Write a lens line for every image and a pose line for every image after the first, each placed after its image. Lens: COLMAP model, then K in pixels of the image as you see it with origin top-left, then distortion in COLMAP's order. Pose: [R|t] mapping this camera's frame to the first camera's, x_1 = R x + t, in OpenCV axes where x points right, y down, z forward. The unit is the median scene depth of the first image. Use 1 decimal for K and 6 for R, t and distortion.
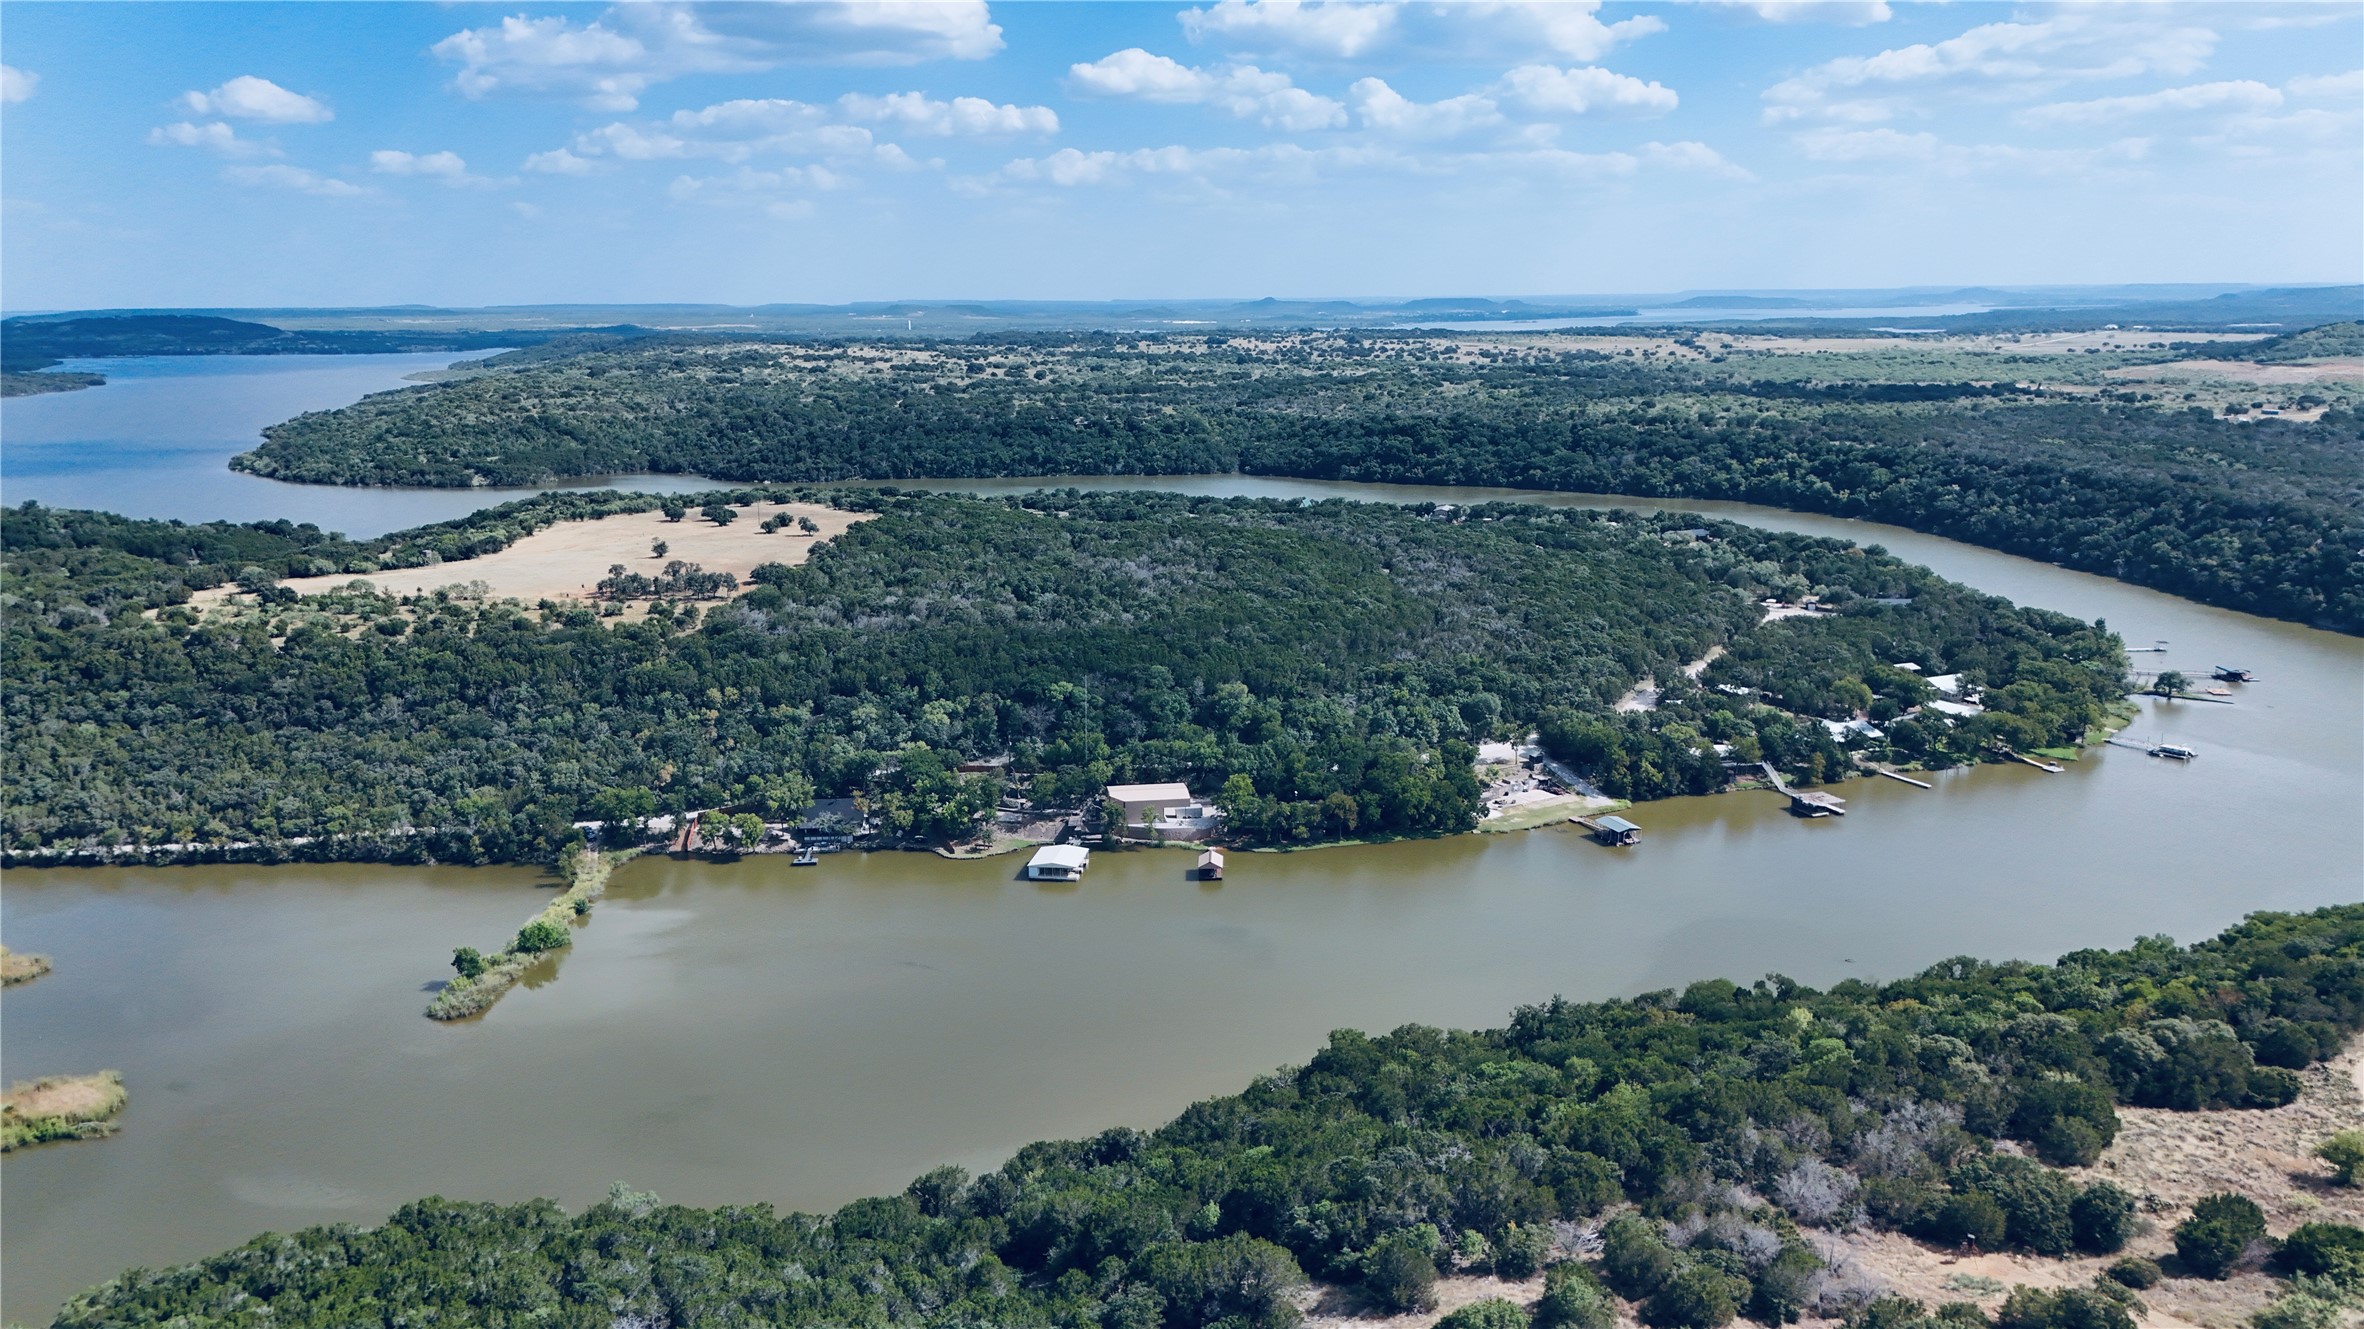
lens RADIAL K [[1754.0, 0, 1191.6], [0, 1754.0, 664.4], [0, 0, 1]] dist [0.057175, -0.052276]
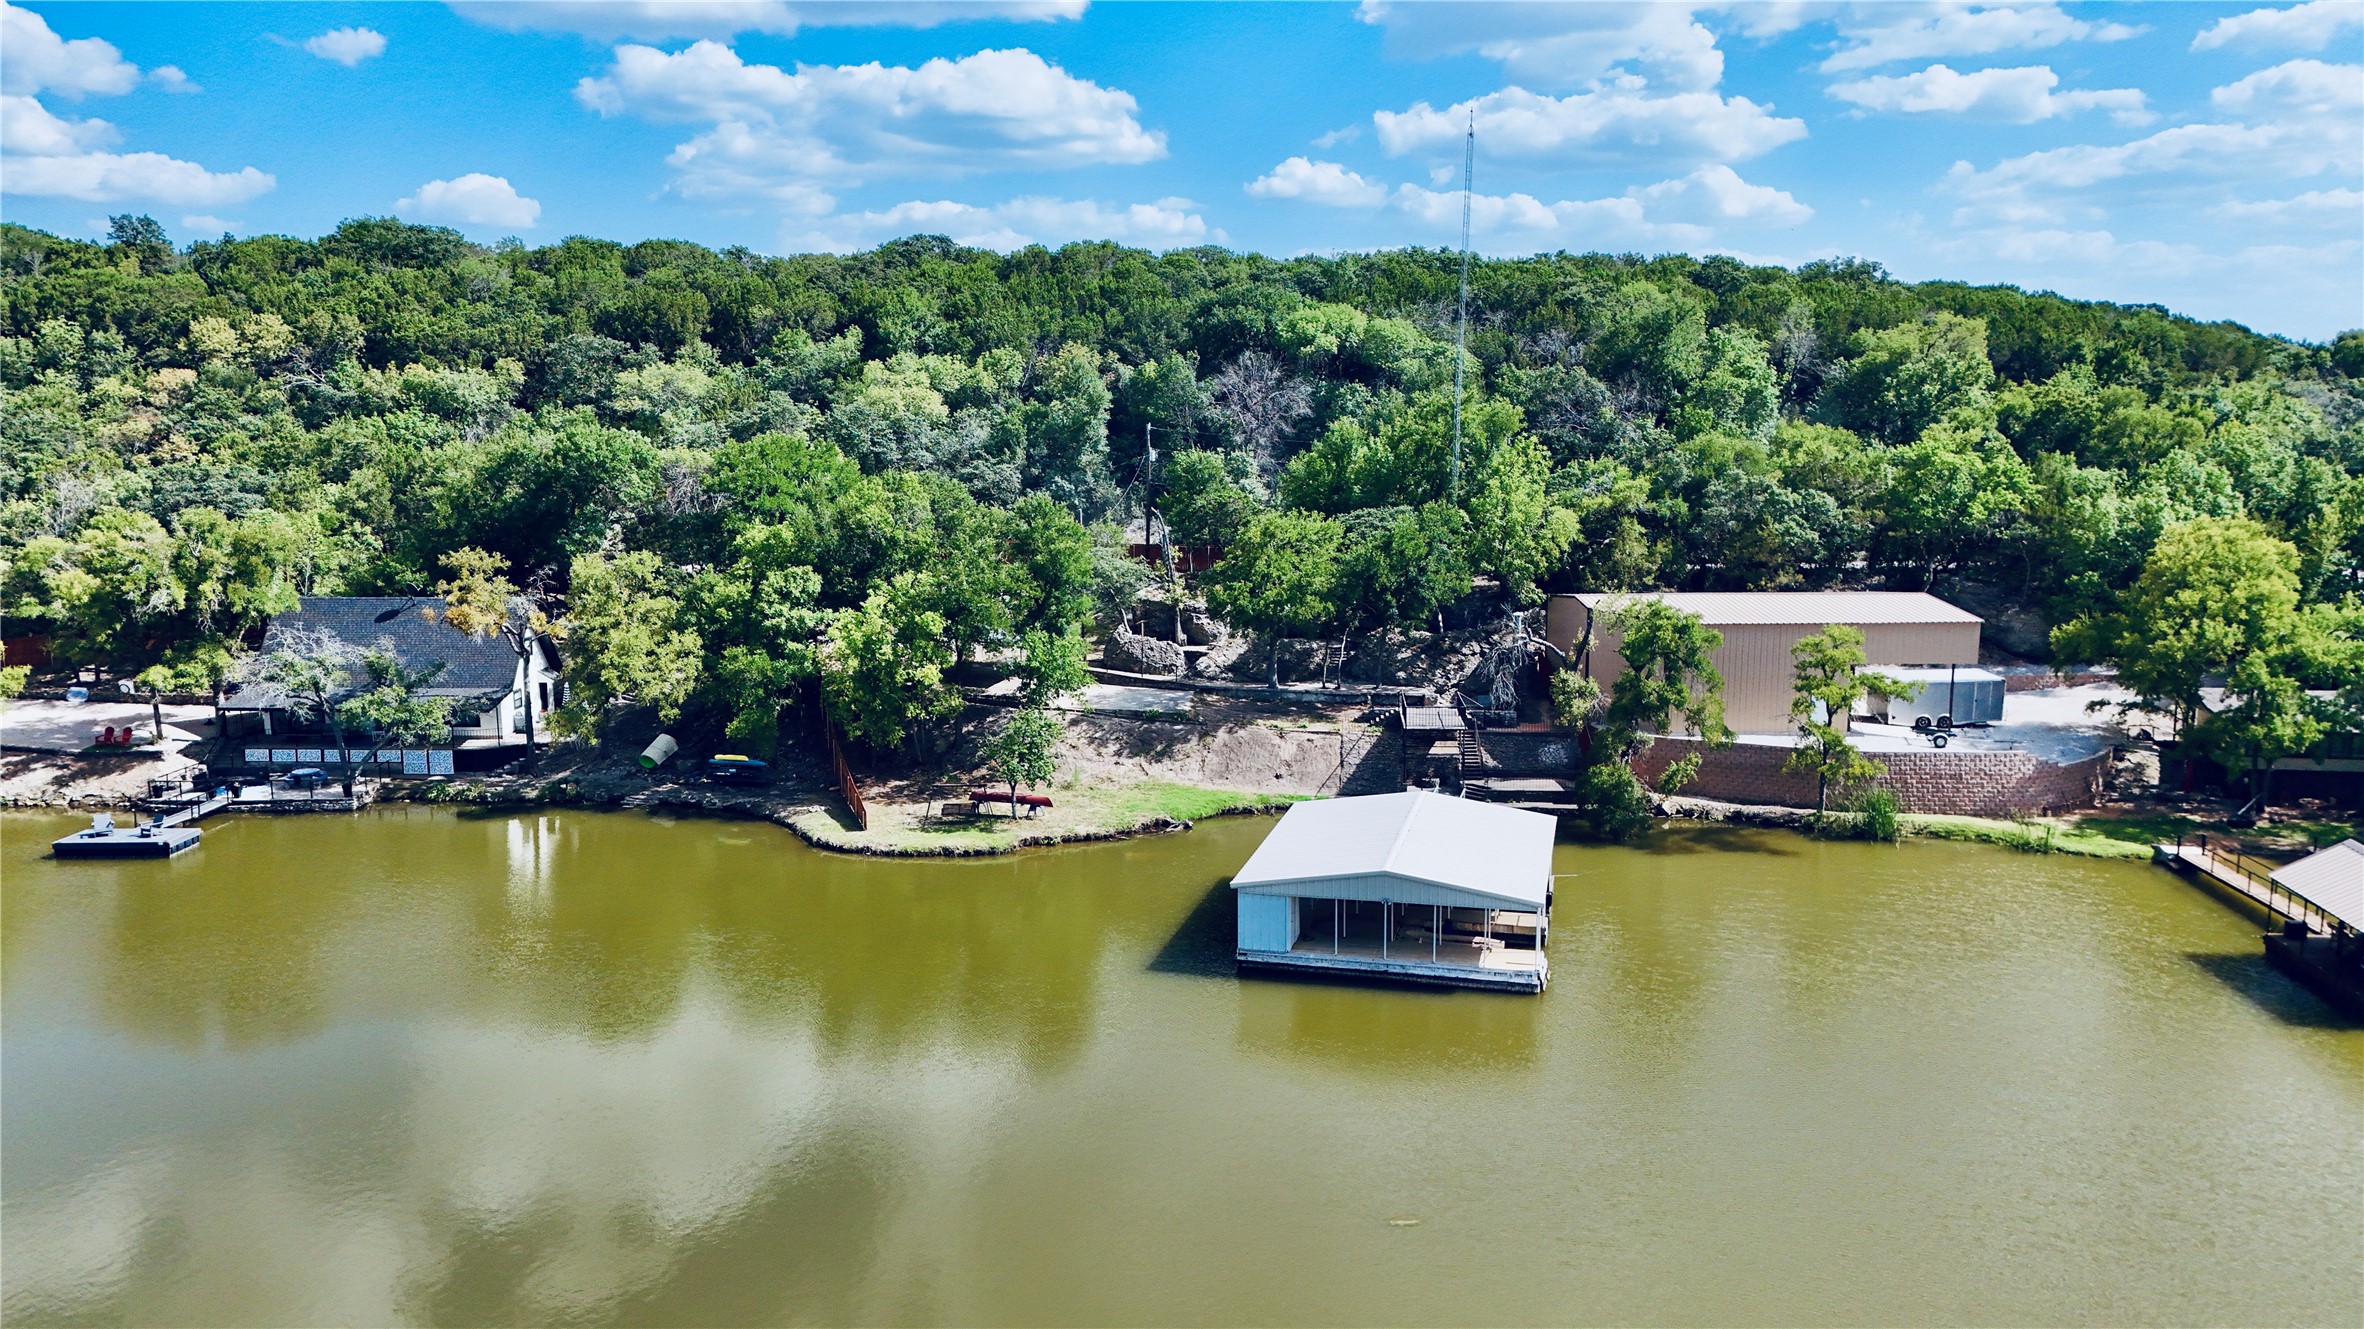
lens RADIAL K [[1754.0, 0, 1180.4], [0, 1754.0, 662.2], [0, 0, 1]] dist [0.057175, -0.052276]
pose [[0.995314, 0.022402, -0.094070, -0.067542], [-0.027731, 0.998061, -0.055730, 0.083968], [0.092639, 0.058078, 0.994005, 0.679250]]
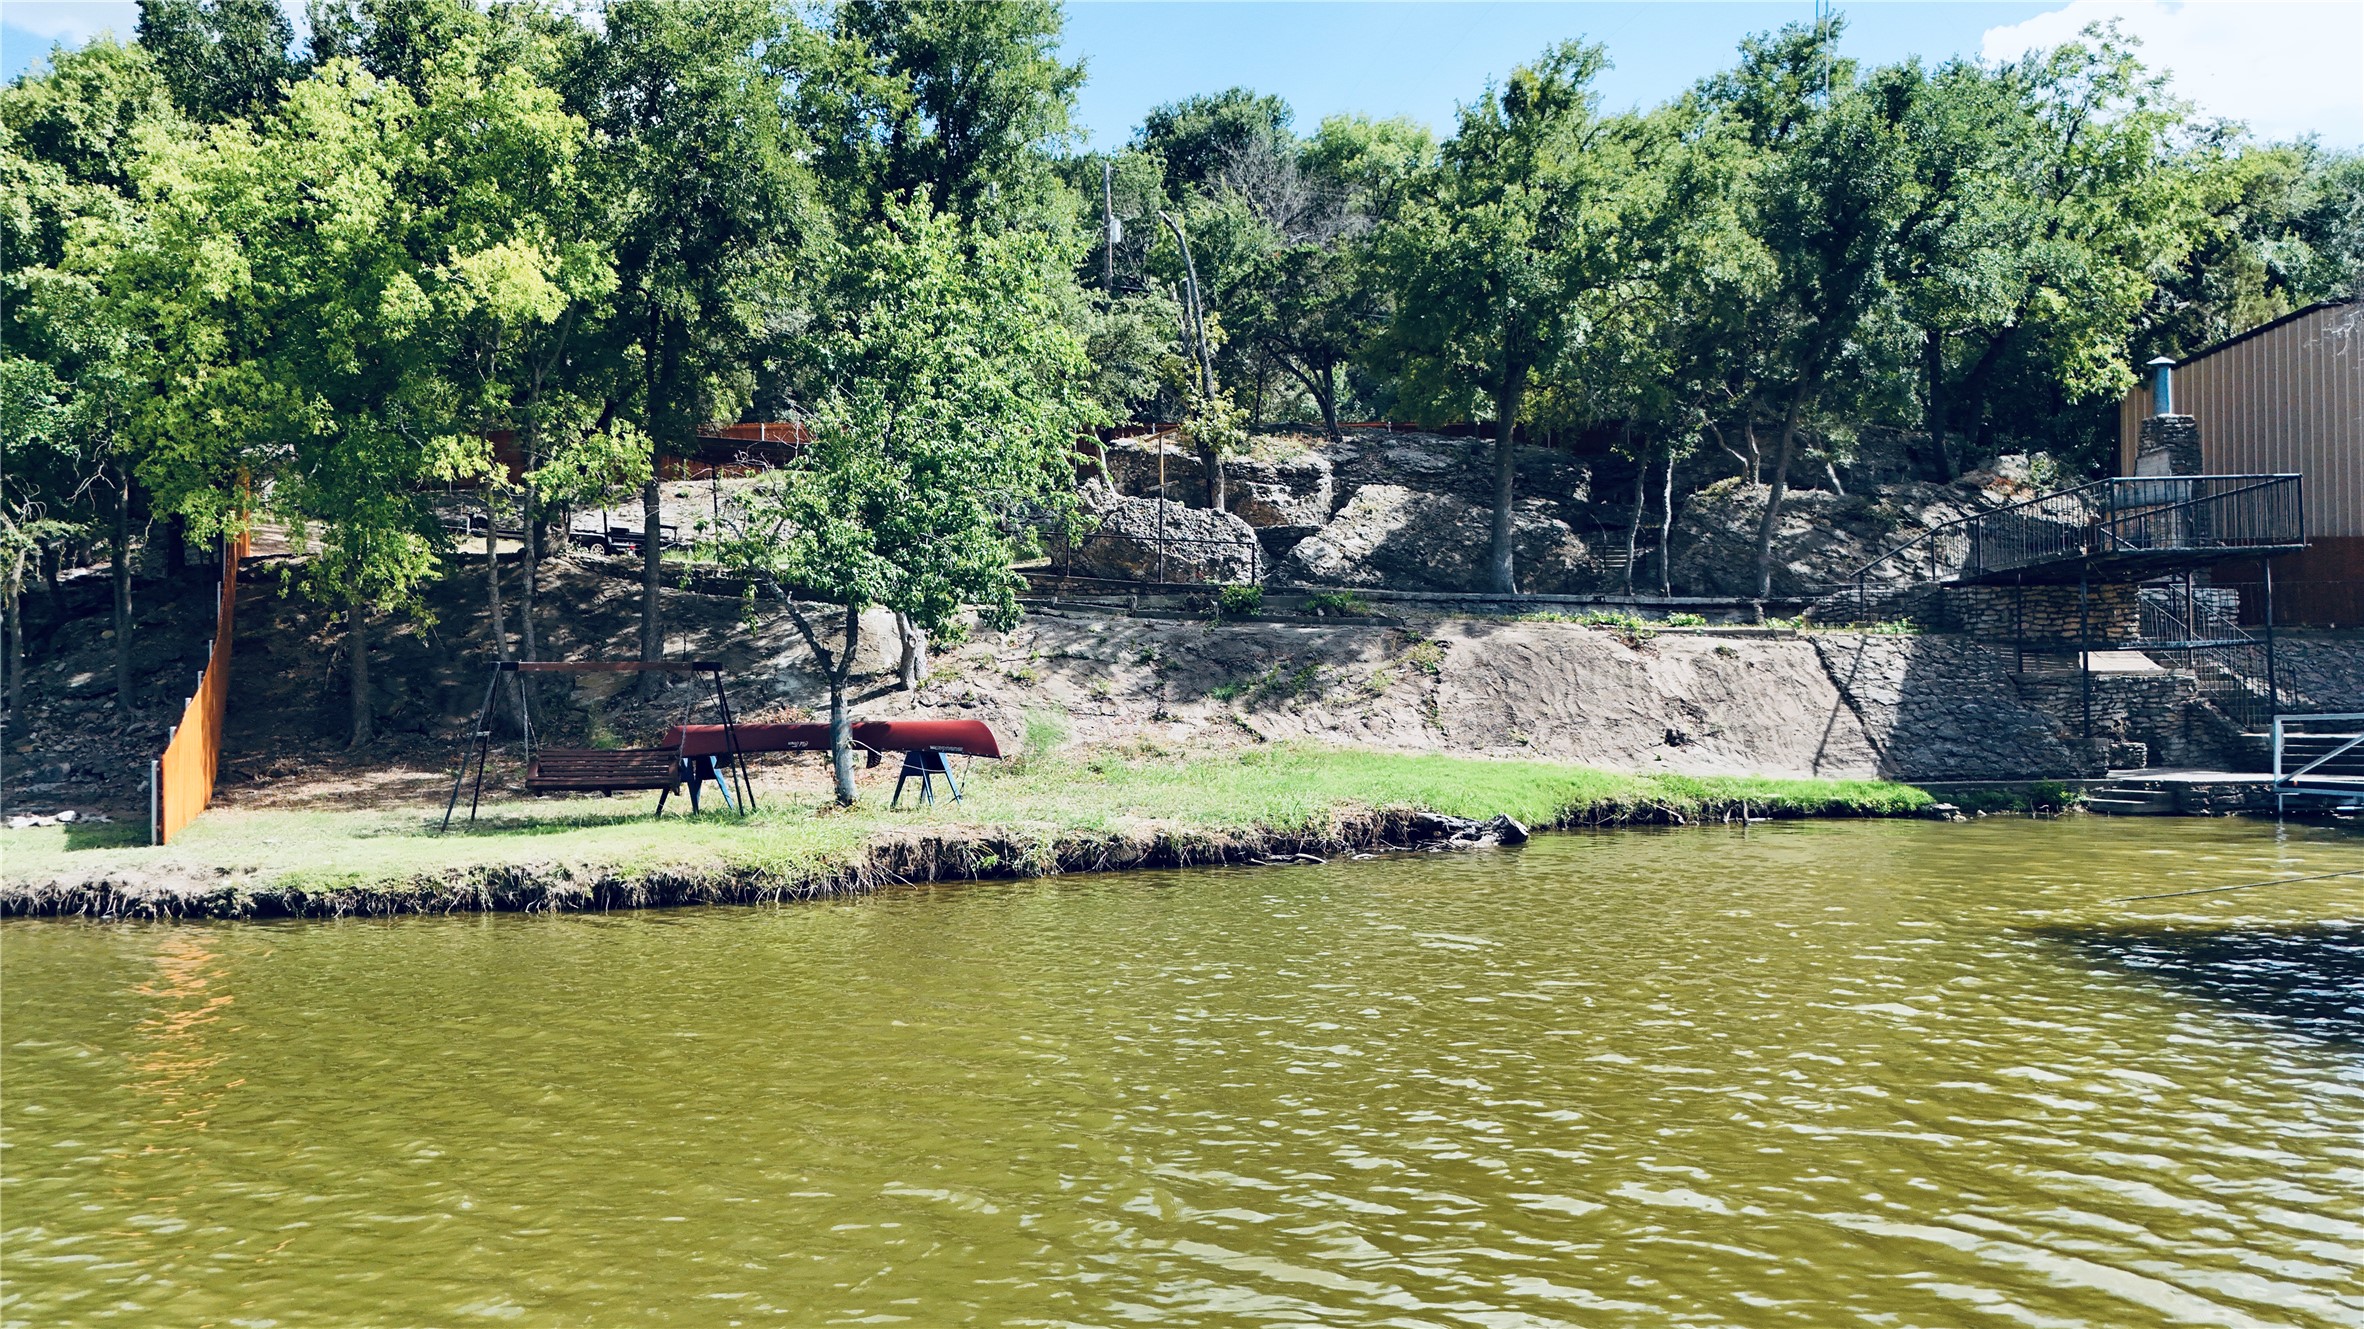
lens RADIAL K [[1754.0, 0, 1189.5], [0, 1754.0, 669.0], [0, 0, 1]] dist [0.057175, -0.052276]
pose [[0.999627, 0.002316, 0.027204, -0.093238], [0.003900, 0.974063, -0.226244, 0.096998], [-0.027022, 0.226266, 0.973691, 0.811844]]
